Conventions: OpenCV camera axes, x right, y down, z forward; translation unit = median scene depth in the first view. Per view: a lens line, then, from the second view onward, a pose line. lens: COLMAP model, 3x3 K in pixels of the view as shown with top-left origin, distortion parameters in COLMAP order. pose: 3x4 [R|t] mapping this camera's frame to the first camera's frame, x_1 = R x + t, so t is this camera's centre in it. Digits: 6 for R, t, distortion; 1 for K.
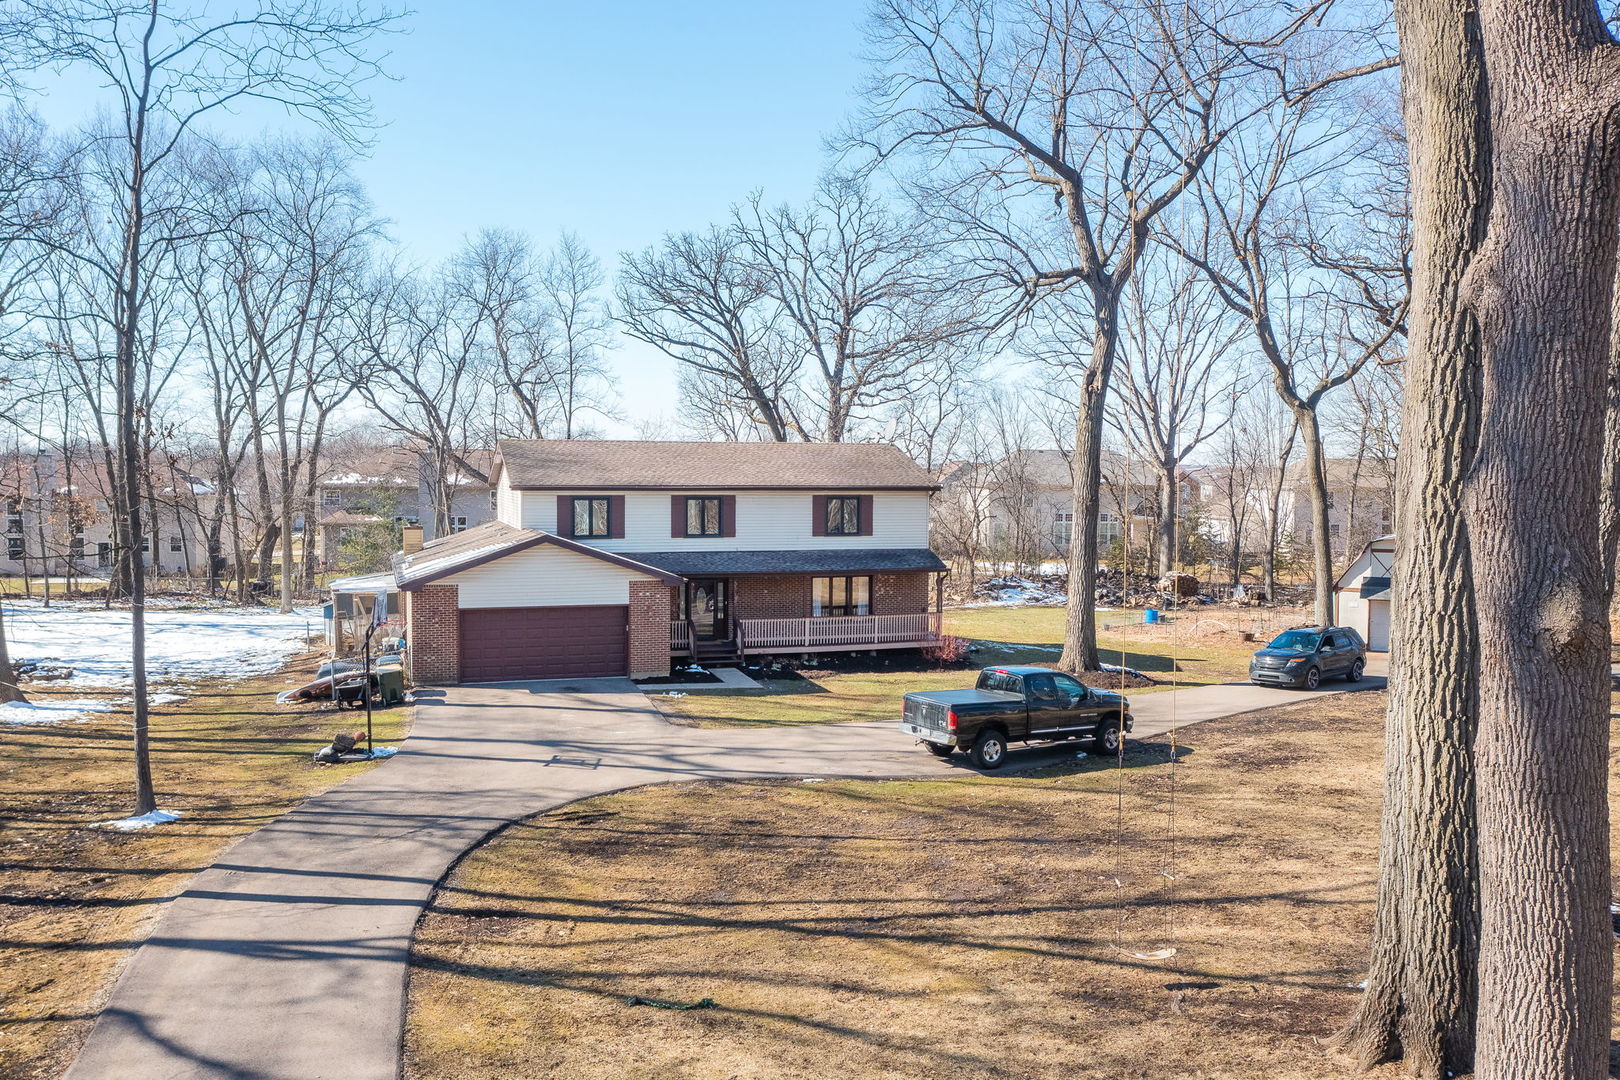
lens RADIAL K [[1309.2, 0, 810.0], [0, 1309.2, 540.0], [0, 0, 1]] dist [-0.018685, 0.001698]
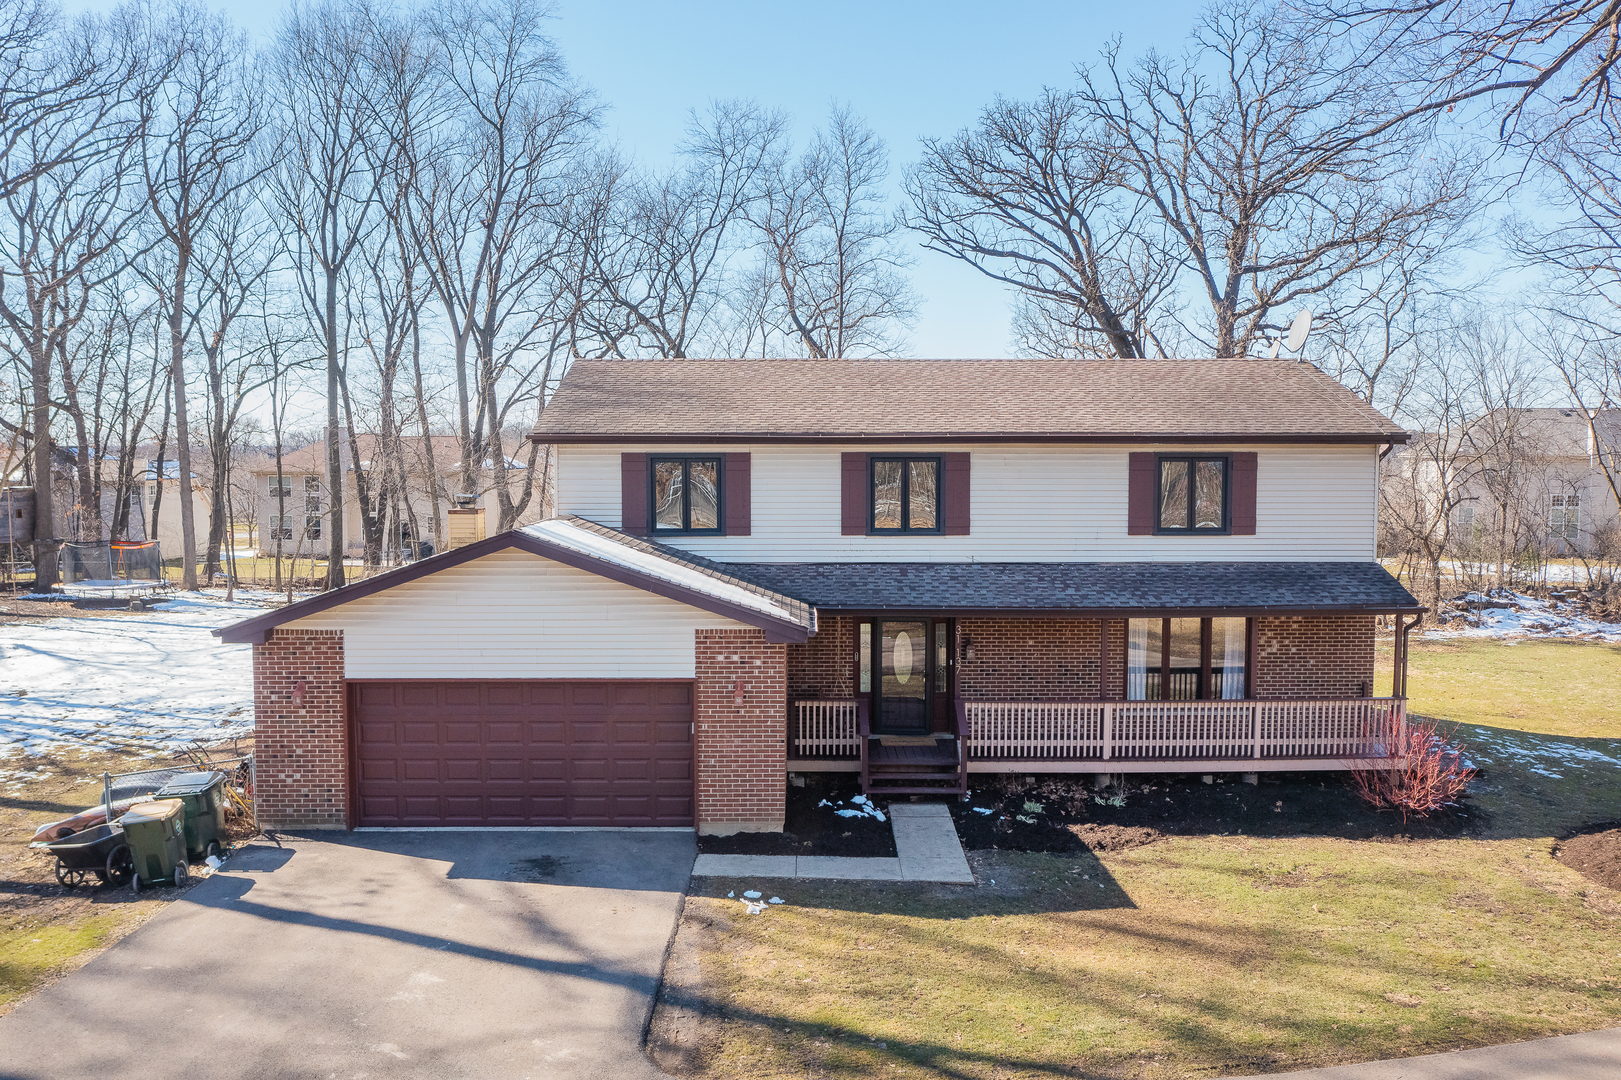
lens RADIAL K [[1310.0, 0, 810.5], [0, 1310.0, 540.0], [0, 0, 1]] dist [-0.018685, 0.001698]
pose [[0.953255, 0.013721, -0.301856, 0.022625], [-0.009415, 0.999832, 0.015718, -0.004547], [0.302021, -0.012141, 0.953224, 0.295677]]
